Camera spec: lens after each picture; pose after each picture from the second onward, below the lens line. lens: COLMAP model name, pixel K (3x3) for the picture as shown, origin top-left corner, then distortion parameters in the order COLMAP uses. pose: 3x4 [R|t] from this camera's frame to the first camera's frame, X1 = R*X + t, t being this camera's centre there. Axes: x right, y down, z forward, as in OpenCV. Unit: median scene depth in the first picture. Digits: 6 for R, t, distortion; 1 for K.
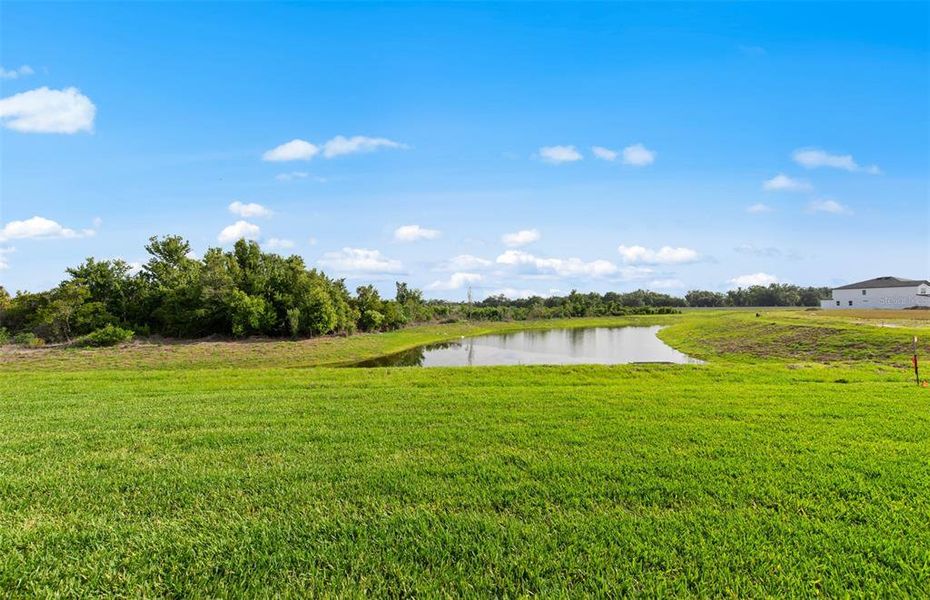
lens RADIAL K [[362.5, 0, 461.3], [0, 362.5, 304.9], [0, 0, 1]] dist [0.001497, 0.000199]
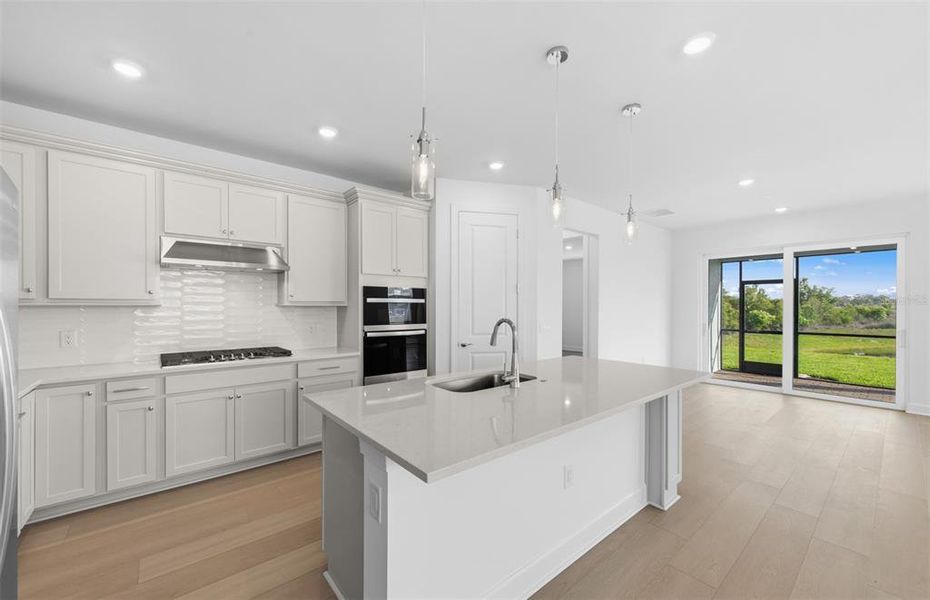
lens RADIAL K [[362.5, 0, 456.9], [0, 362.5, 306.8], [0, 0, 1]] dist [0.001497, 0.000199]
pose [[0.605048, 0.012919, -0.796084, 0.034653], [-0.002344, 0.999893, 0.014445, -0.005284], [0.796185, -0.006874, 0.605014, -0.201085]]
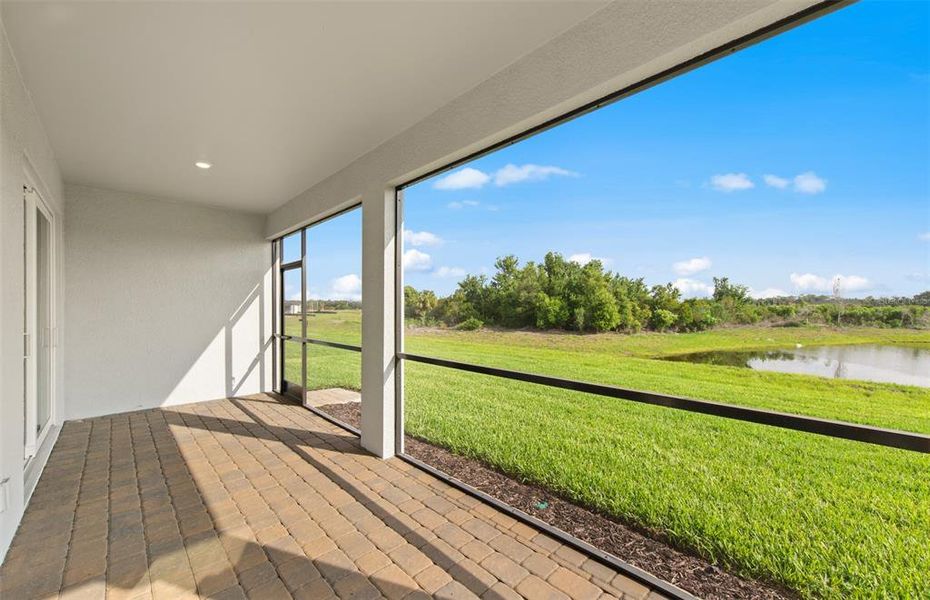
lens RADIAL K [[362.5, 0, 463.2], [0, 362.5, 302.2], [0, 0, 1]] dist [0.001497, 0.000199]
pose [[0.664252, -0.004663, -0.747494, 0.101555], [0.003270, 0.999989, -0.003332, -0.002886], [0.747502, -0.000231, 0.664260, -0.044667]]
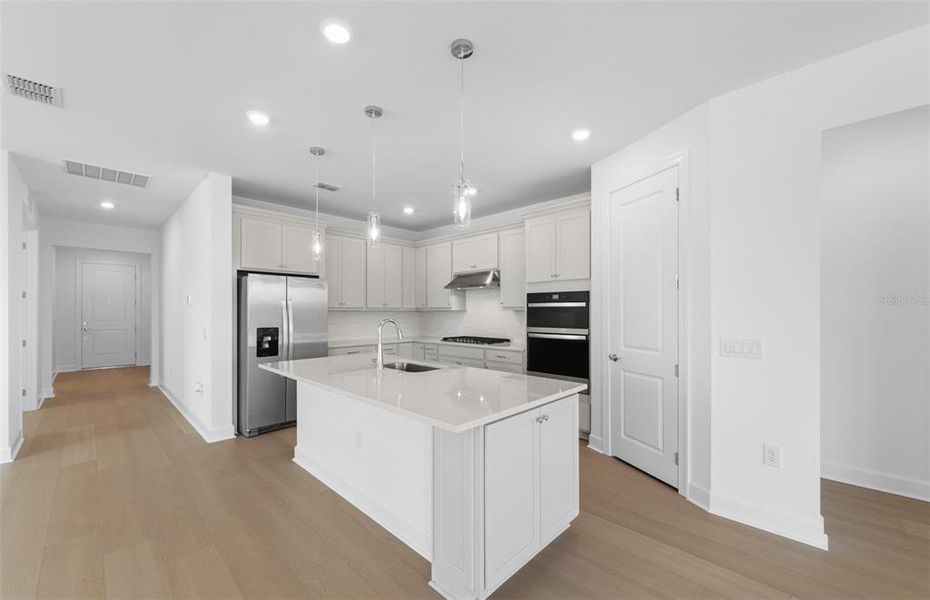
lens RADIAL K [[362.5, 0, 459.3], [0, 362.5, 307.3], [0, 0, 1]] dist [0.001497, 0.000199]
pose [[-0.729848, 0.004320, -0.683596, 0.035766], [0.013406, 0.999878, -0.007995, -0.004606], [0.683478, -0.014999, -0.729817, -0.125219]]
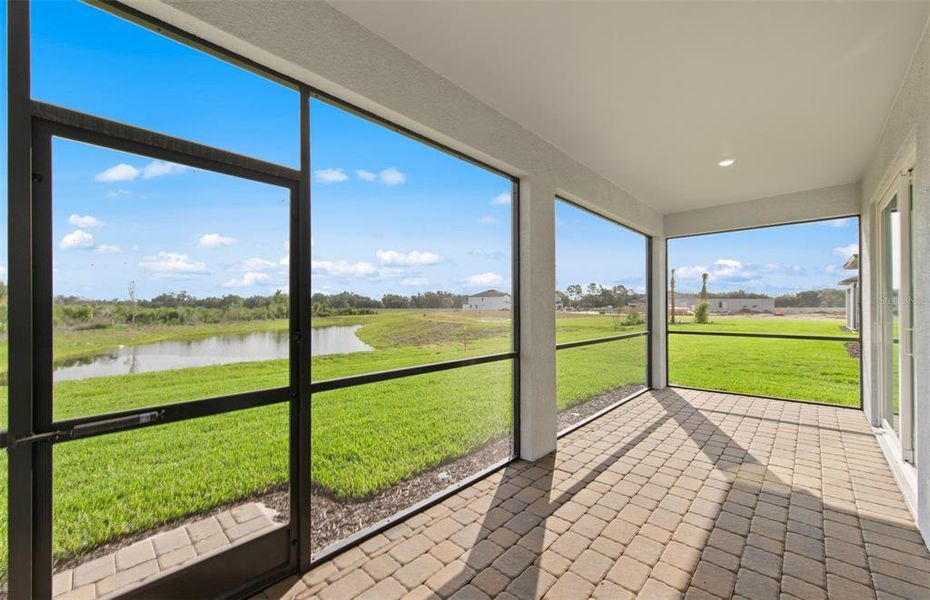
lens RADIAL K [[362.5, 0, 461.0], [0, 362.5, 302.7], [0, 0, 1]] dist [0.001497, 0.000199]
pose [[0.721267, 0.015167, 0.692491, -0.010345], [-0.009276, 0.999882, -0.012238, -0.001527], [-0.692595, 0.002404, 0.721323, -0.048606]]
